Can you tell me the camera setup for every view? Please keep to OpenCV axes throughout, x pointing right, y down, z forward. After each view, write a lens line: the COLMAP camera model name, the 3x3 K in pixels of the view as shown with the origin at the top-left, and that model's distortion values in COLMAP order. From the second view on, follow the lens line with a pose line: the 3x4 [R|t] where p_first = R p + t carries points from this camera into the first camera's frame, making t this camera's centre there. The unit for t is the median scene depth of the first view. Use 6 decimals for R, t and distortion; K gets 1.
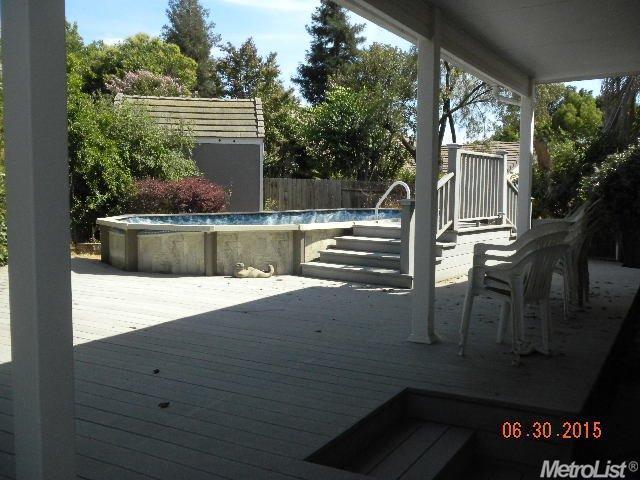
lens RADIAL K [[631.6, 0, 320.0], [0, 631.6, 240.0], [0, 0, 1]] dist [-0.048402, 0.083719]
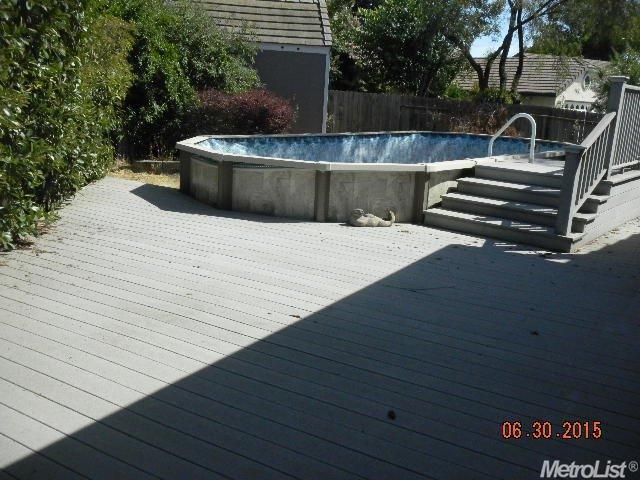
lens RADIAL K [[631.6, 0, 320.0], [0, 631.6, 240.0], [0, 0, 1]] dist [-0.048402, 0.083719]
pose [[0.998791, 0.048341, -0.008901, -0.151254], [-0.046475, 0.987710, 0.149228, -0.041660], [0.016006, -0.148634, 0.988763, 0.135822]]
